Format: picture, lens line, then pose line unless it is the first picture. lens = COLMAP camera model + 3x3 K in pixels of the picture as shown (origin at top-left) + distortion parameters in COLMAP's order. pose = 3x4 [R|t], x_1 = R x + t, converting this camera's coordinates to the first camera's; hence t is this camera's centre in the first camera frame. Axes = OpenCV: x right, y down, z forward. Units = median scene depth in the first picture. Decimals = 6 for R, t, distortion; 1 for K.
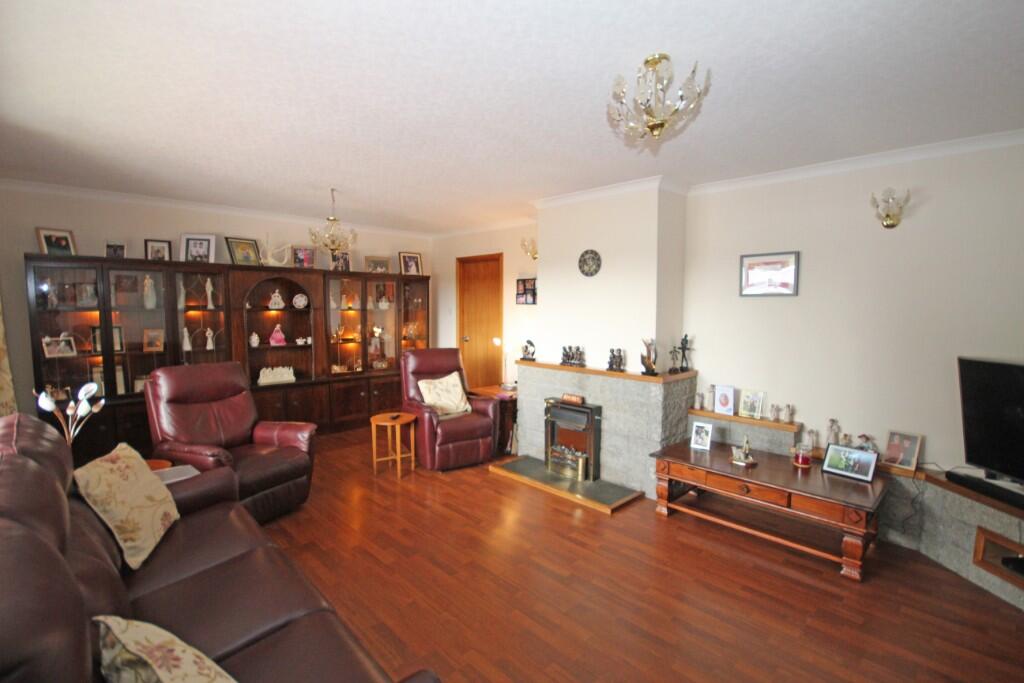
lens RADIAL K [[469.2, 0, 516.3], [0, 469.2, 340.4], [0, 0, 1]] dist [-0.003000, -0.002708]
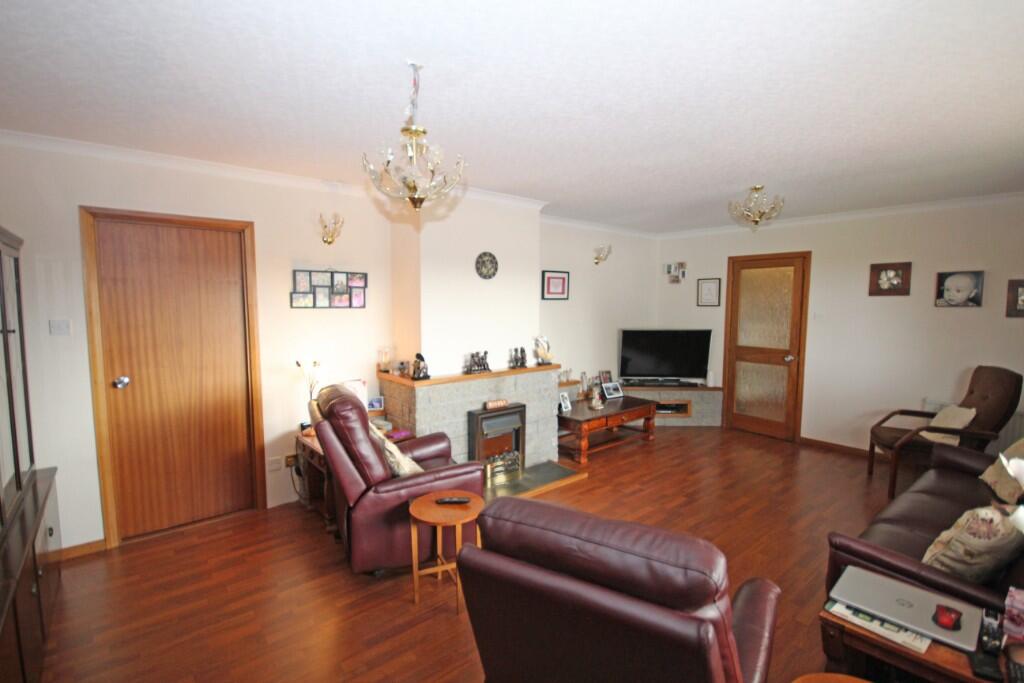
lens RADIAL K [[469.2, 0, 516.2], [0, 469.2, 345.3], [0, 0, 1]] dist [-0.003000, -0.002708]
pose [[0.083797, -0.098014, 0.991651, -0.832382], [0.074679, 0.992970, 0.091834, -0.084578], [-0.993681, 0.066360, 0.090527, 0.861416]]
